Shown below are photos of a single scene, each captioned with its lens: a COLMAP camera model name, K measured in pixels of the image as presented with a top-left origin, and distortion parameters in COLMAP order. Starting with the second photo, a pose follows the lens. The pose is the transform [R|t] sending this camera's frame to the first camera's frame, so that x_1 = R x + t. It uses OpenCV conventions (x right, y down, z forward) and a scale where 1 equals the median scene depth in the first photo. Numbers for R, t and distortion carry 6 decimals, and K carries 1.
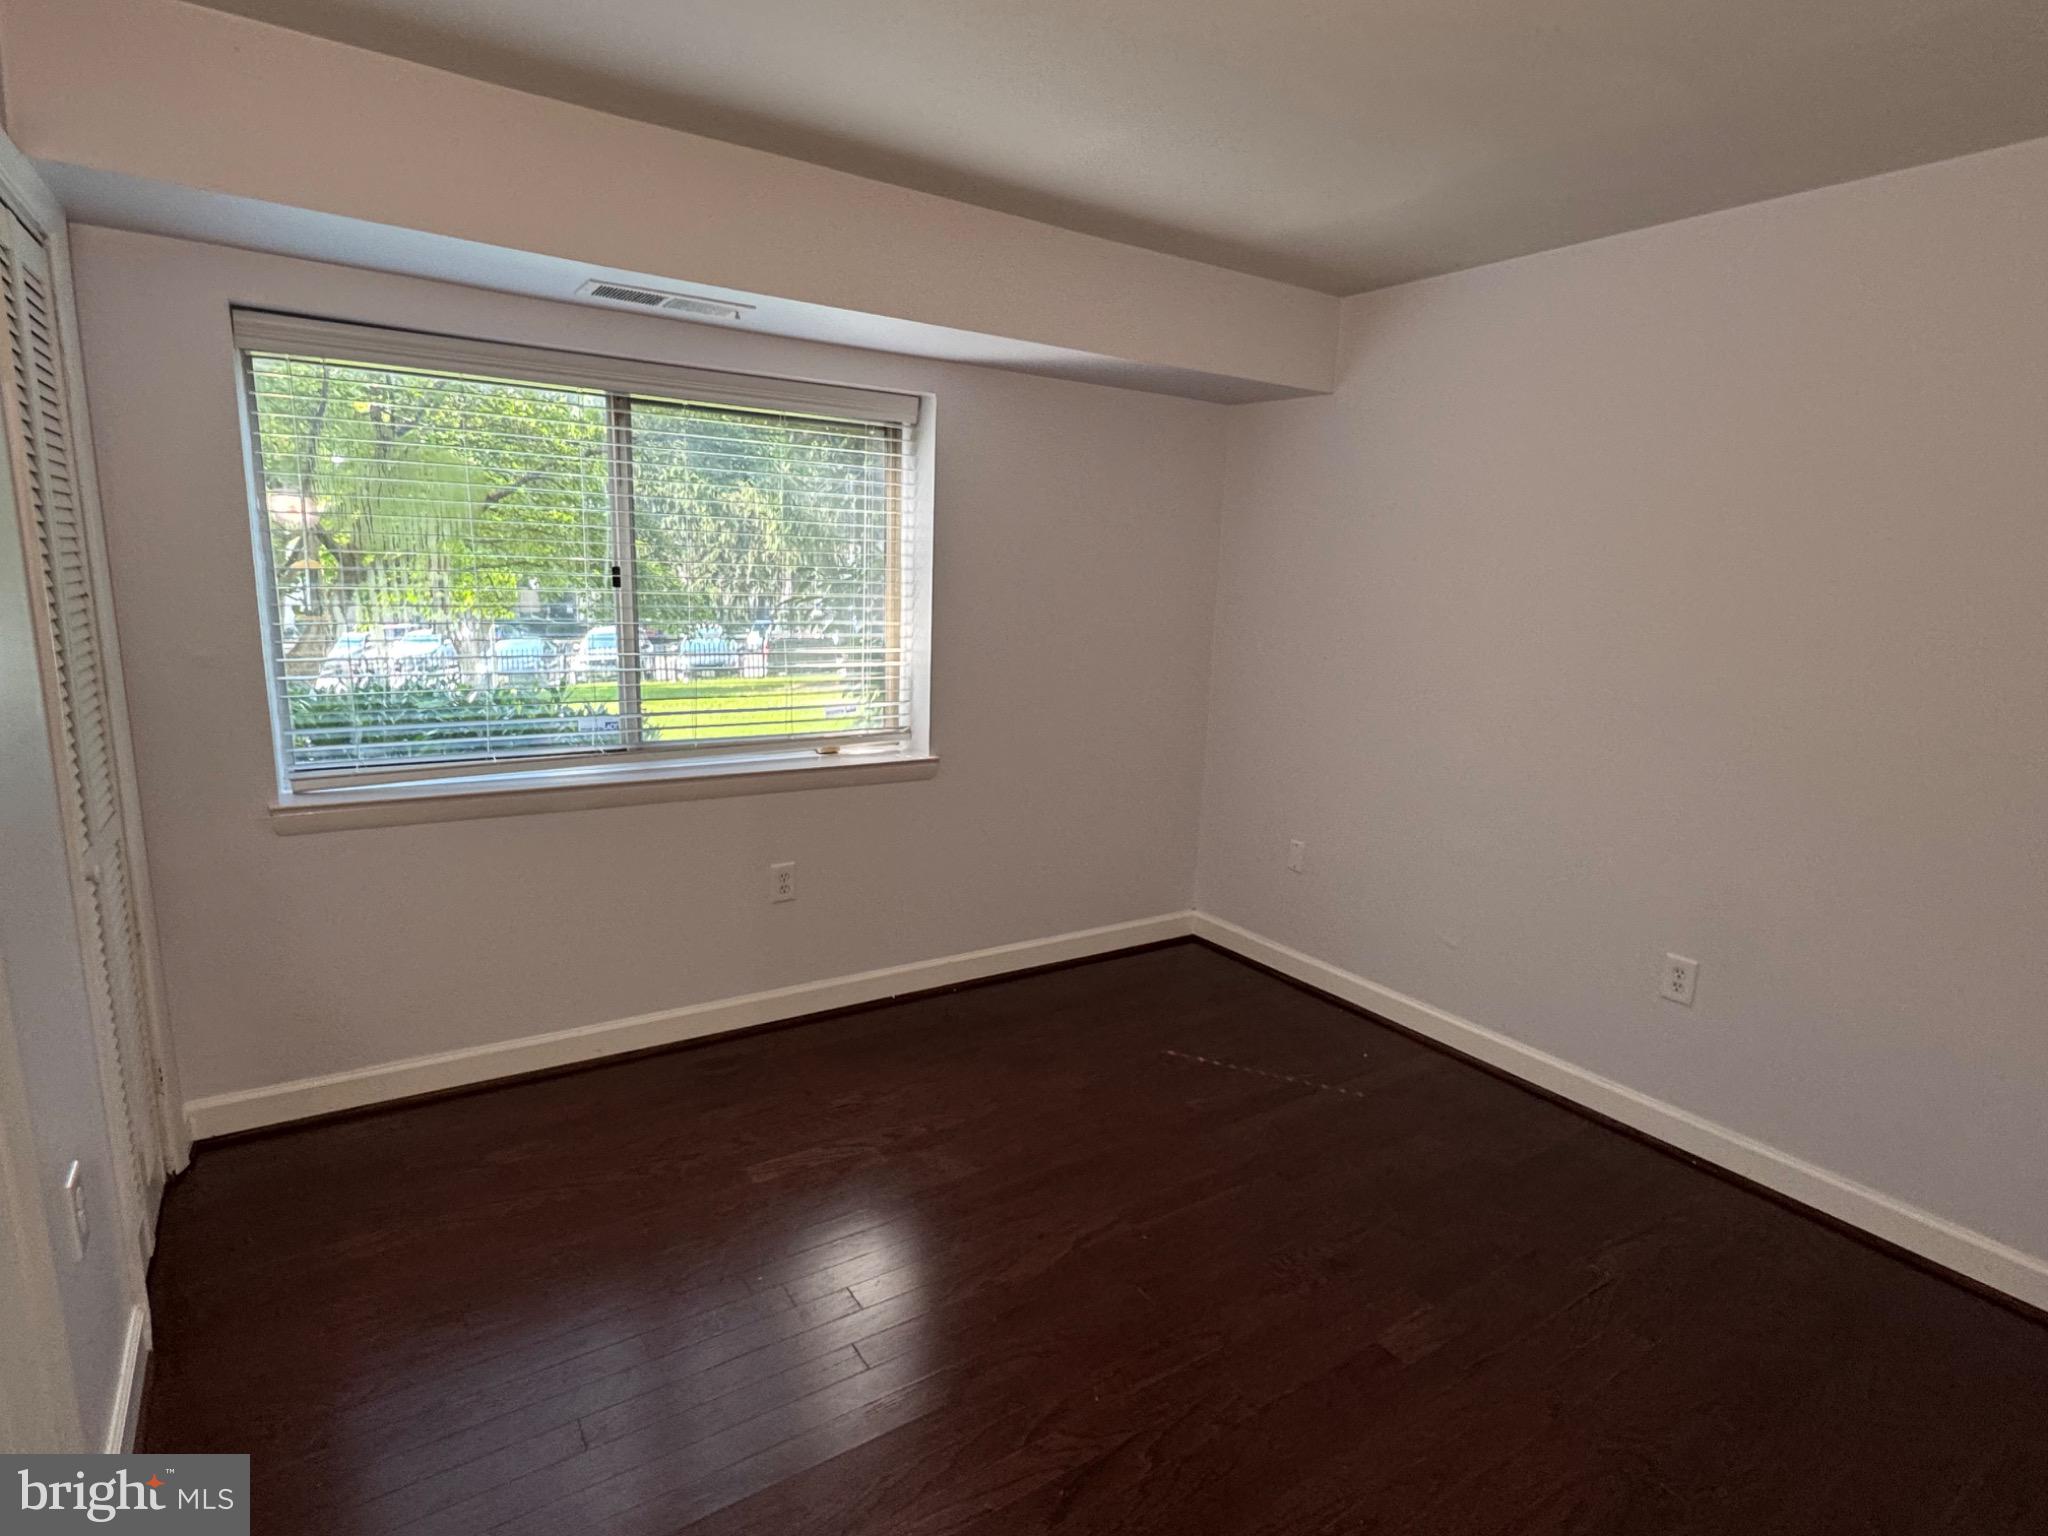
lens RADIAL K [[1068.9, 0, 1022.6], [0, 1068.9, 777.5], [0, 0, 1]] dist [0.002698, 0.000151]
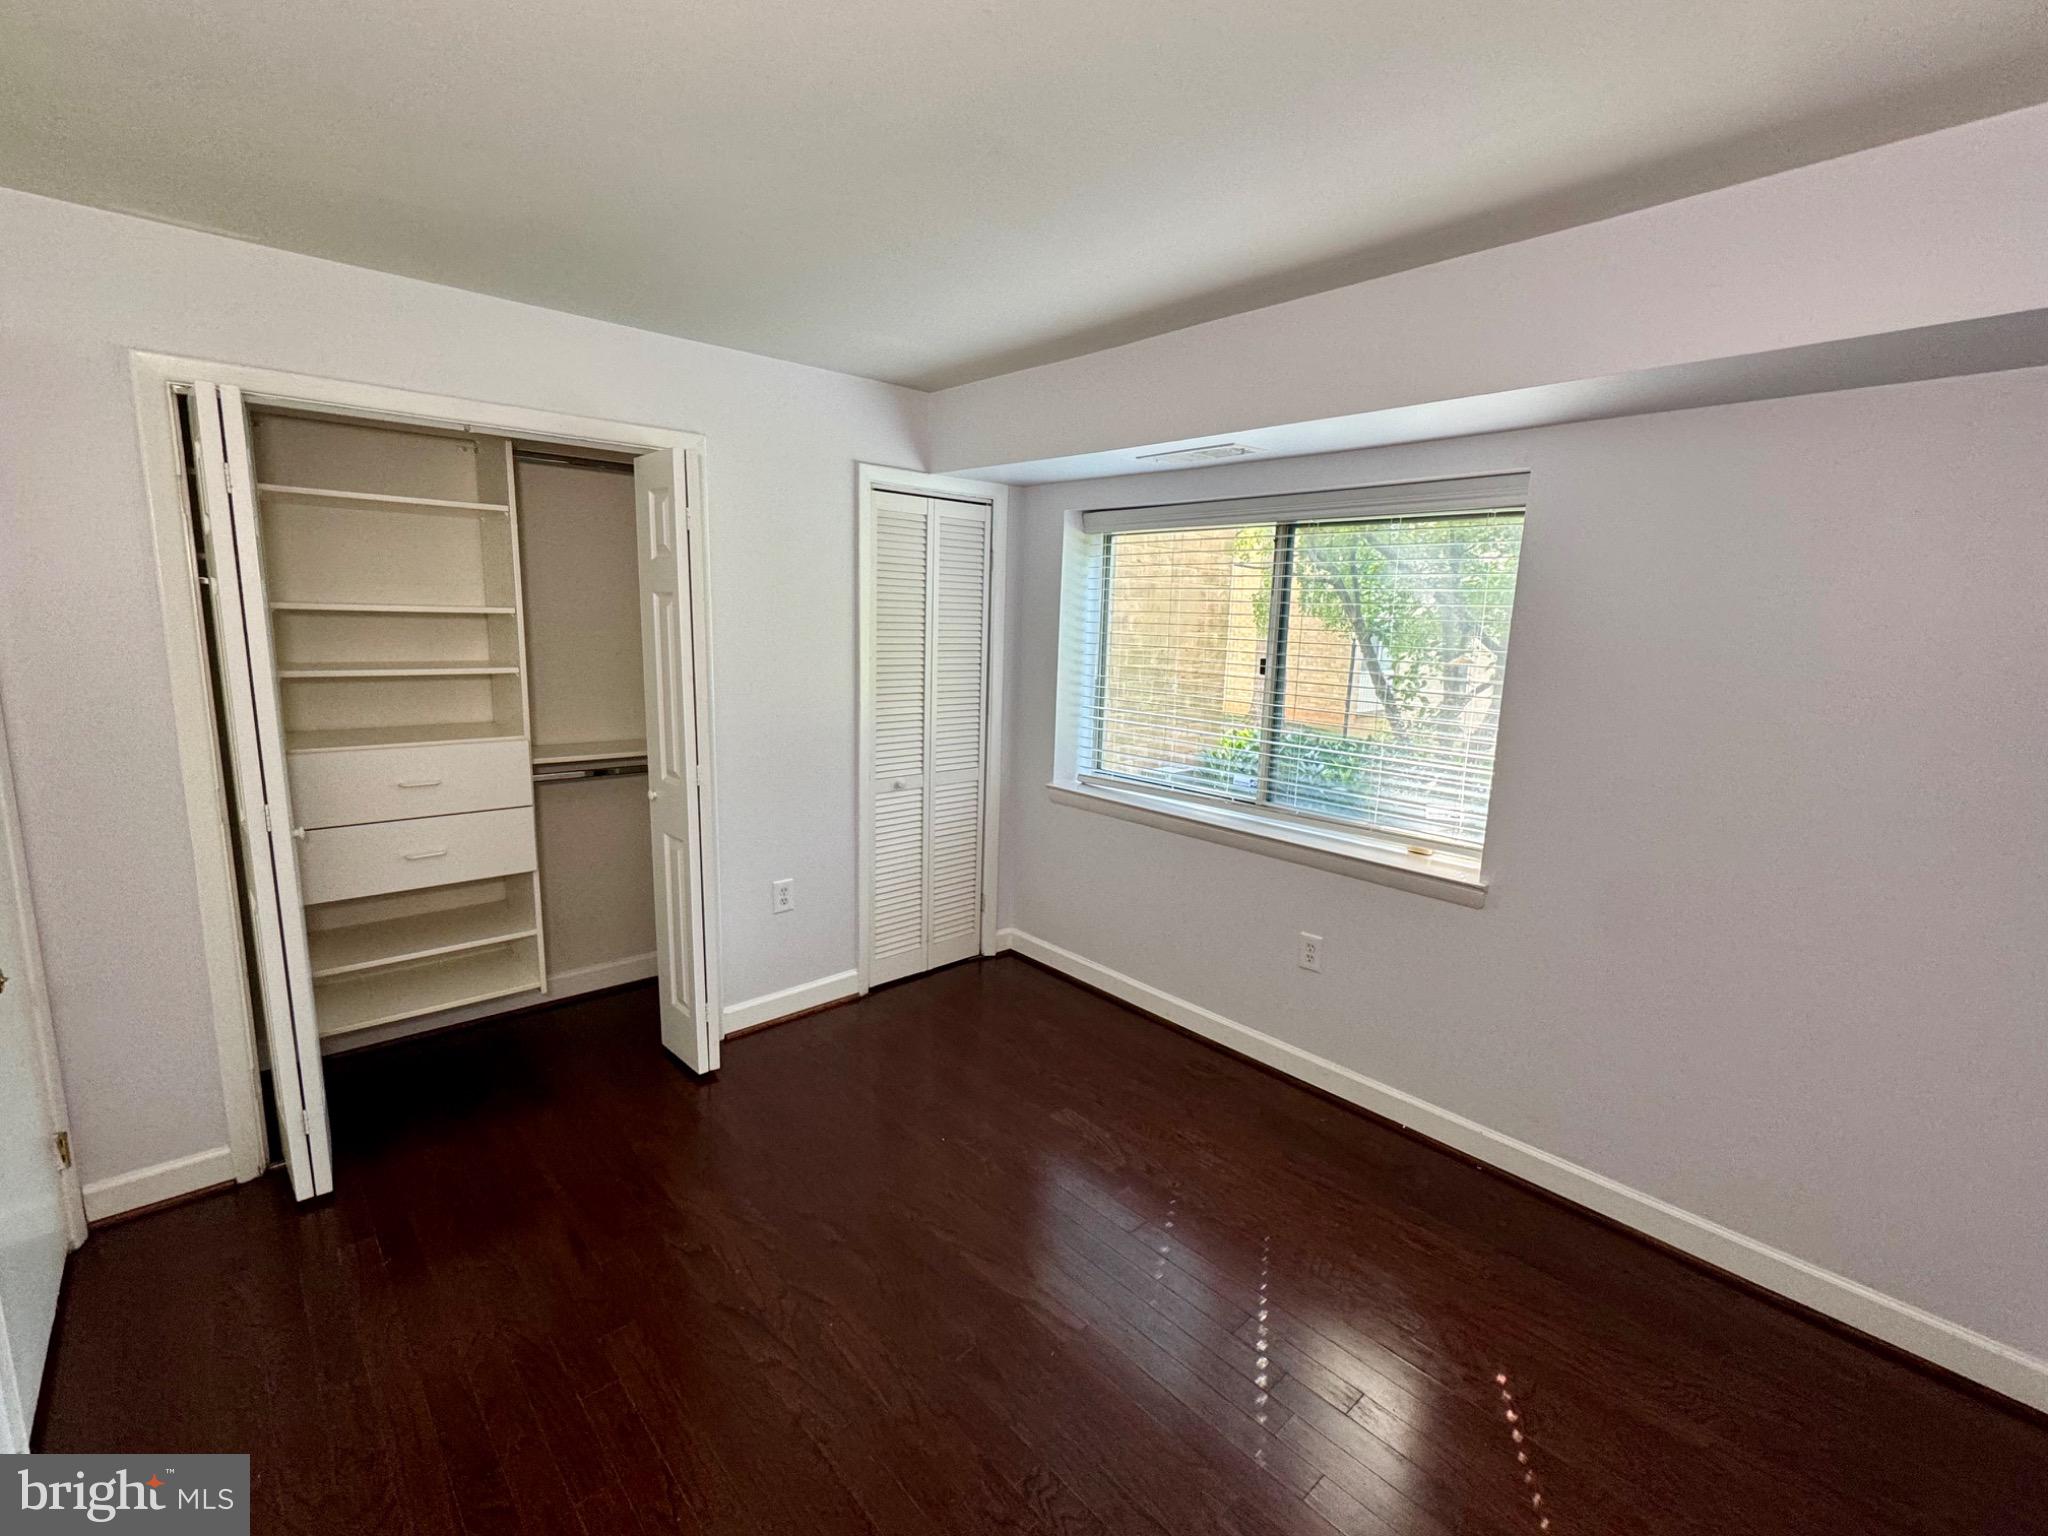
lens RADIAL K [[898.9, 0, 1023.2], [0, 898.9, 768.3], [0, 0, 1]] dist [-0.001261, -0.000042]
pose [[0.152583, 0.130939, -0.979578, 0.632264], [-0.222095, 0.970375, 0.095114, -0.109060], [0.963012, 0.203047, 0.177143, 0.563547]]
